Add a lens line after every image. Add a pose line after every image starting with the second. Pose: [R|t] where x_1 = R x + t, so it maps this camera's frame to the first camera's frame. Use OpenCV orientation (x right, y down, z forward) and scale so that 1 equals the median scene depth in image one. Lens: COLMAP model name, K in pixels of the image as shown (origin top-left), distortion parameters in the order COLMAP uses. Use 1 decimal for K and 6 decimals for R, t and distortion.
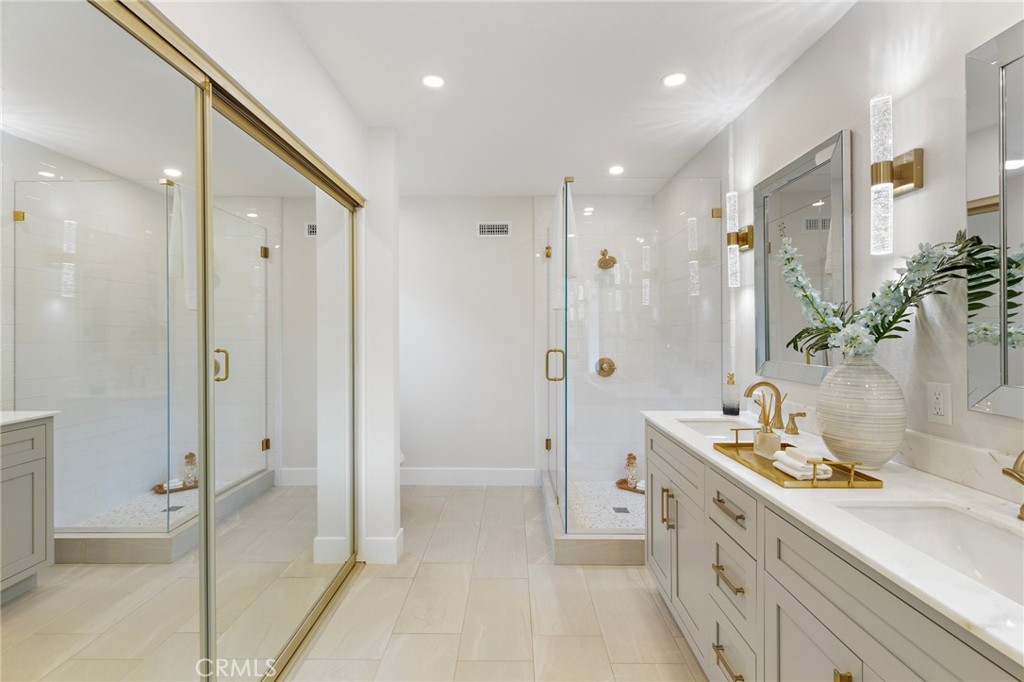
lens RADIAL K [[461.6, 0, 511.7], [0, 461.6, 337.7], [0, 0, 1]] dist [0.007552, -0.000294]
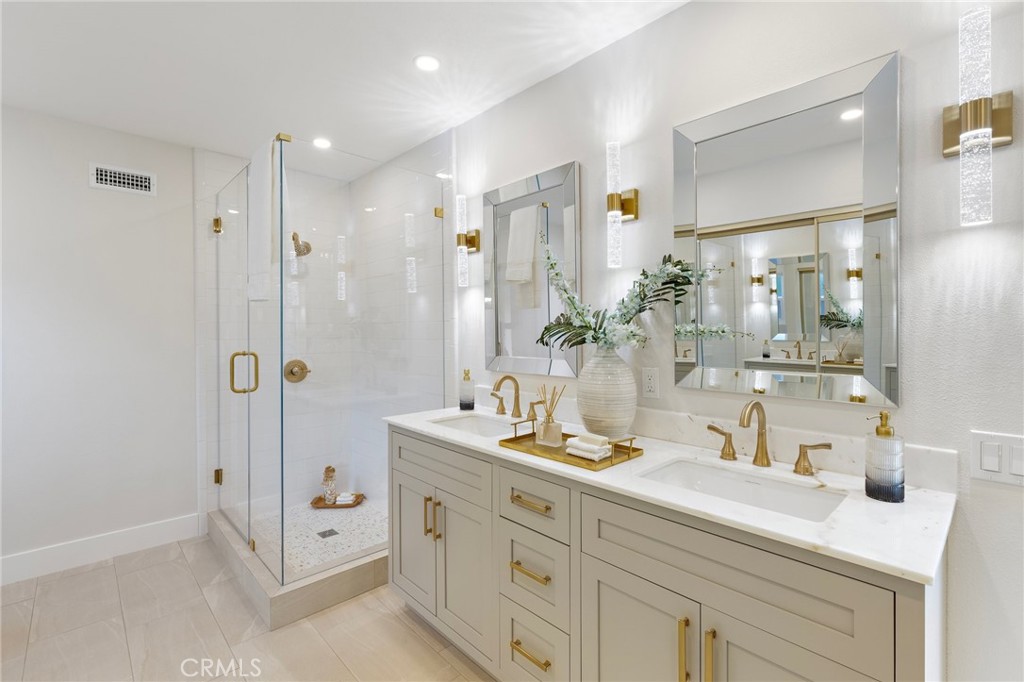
lens RADIAL K [[461.6, 0, 511.2], [0, 461.6, 333.5], [0, 0, 1]] dist [0.007552, -0.000294]
pose [[0.726074, -0.005451, 0.687595, -0.163833], [0.008742, 0.999961, -0.001304, -0.001526], [-0.687561, 0.006957, 0.726093, 0.180460]]
